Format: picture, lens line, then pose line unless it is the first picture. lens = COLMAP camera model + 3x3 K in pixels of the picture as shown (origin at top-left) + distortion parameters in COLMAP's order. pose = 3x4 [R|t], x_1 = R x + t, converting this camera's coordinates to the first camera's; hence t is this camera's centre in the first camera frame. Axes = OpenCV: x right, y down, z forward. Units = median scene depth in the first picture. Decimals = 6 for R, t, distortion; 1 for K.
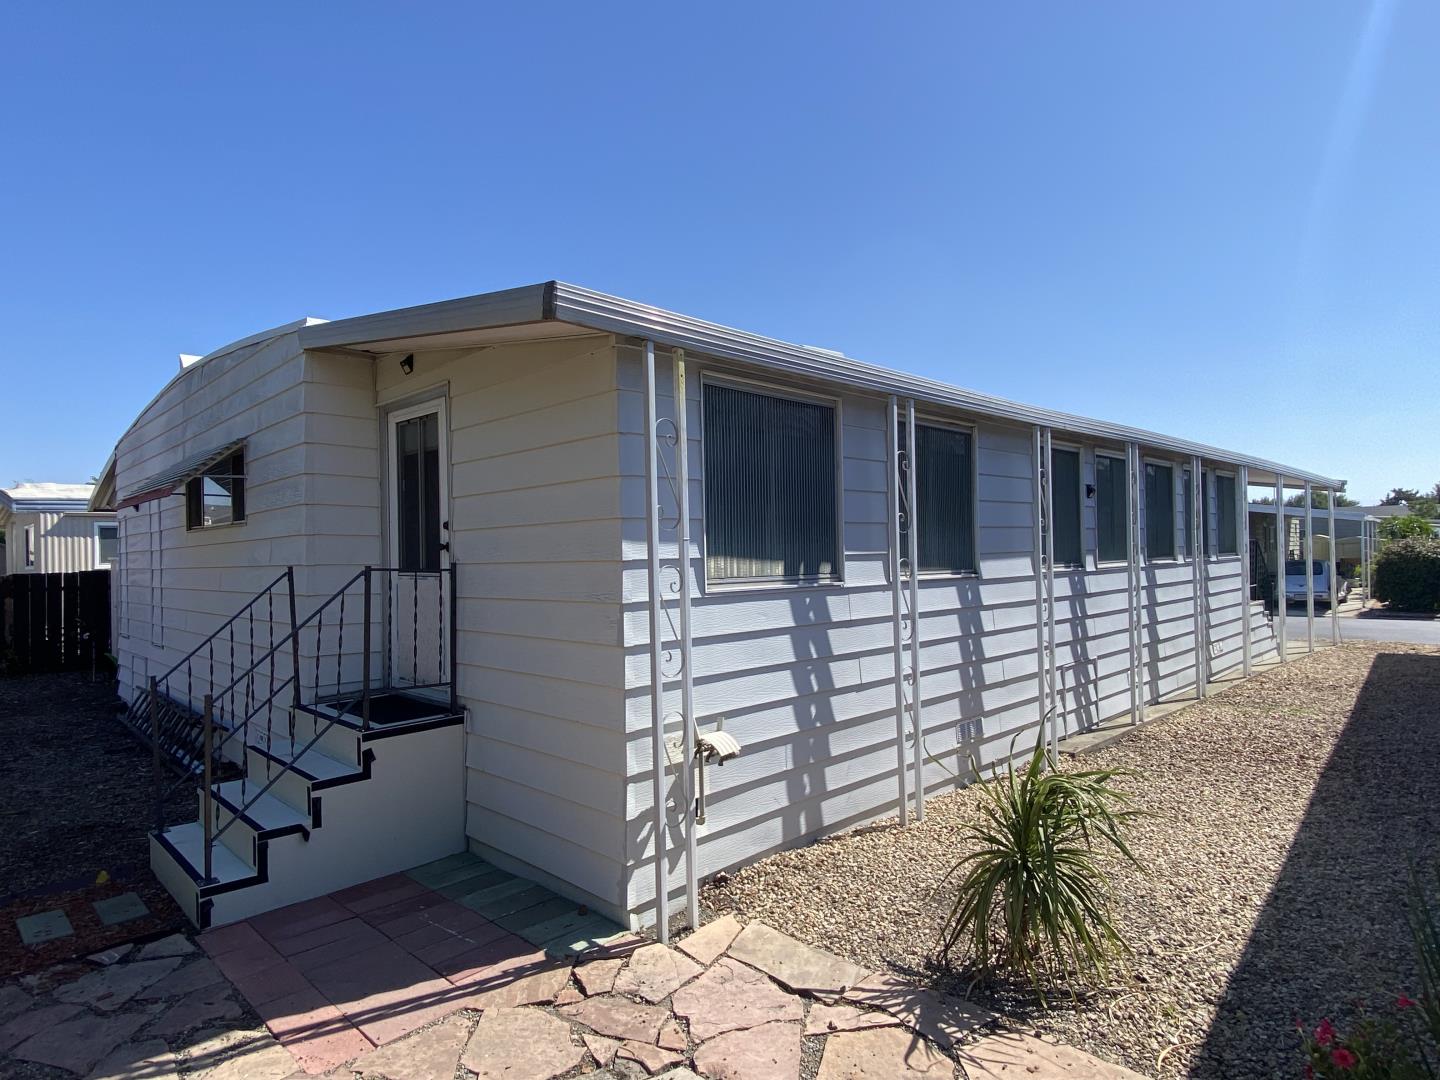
lens RADIAL K [[816.5, 0, 698.9], [0, 816.5, 545.0], [0, 0, 1]] dist [0.054861, -0.041542]
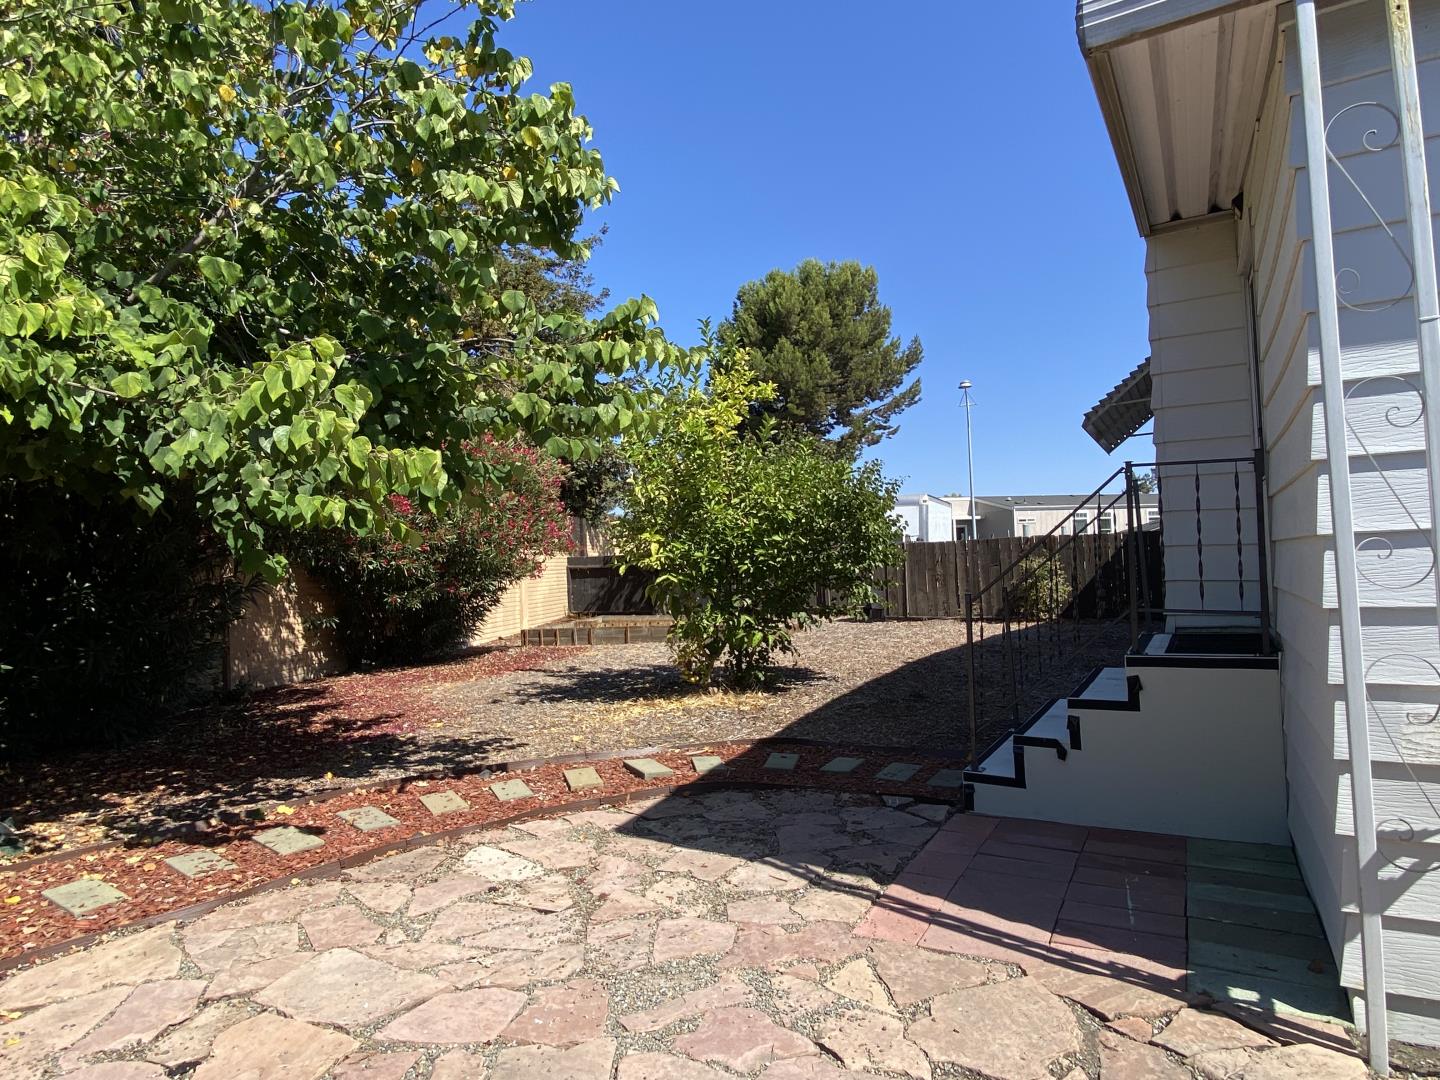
lens RADIAL K [[819.4, 0, 722.6], [0, 819.4, 540.8], [0, 0, 1]] dist [0.046359, -0.045170]
pose [[0.276355, -0.020055, -0.960846, 0.354613], [0.042529, 0.999058, -0.008620, 0.114660], [0.960114, -0.038482, 0.276948, 0.426056]]
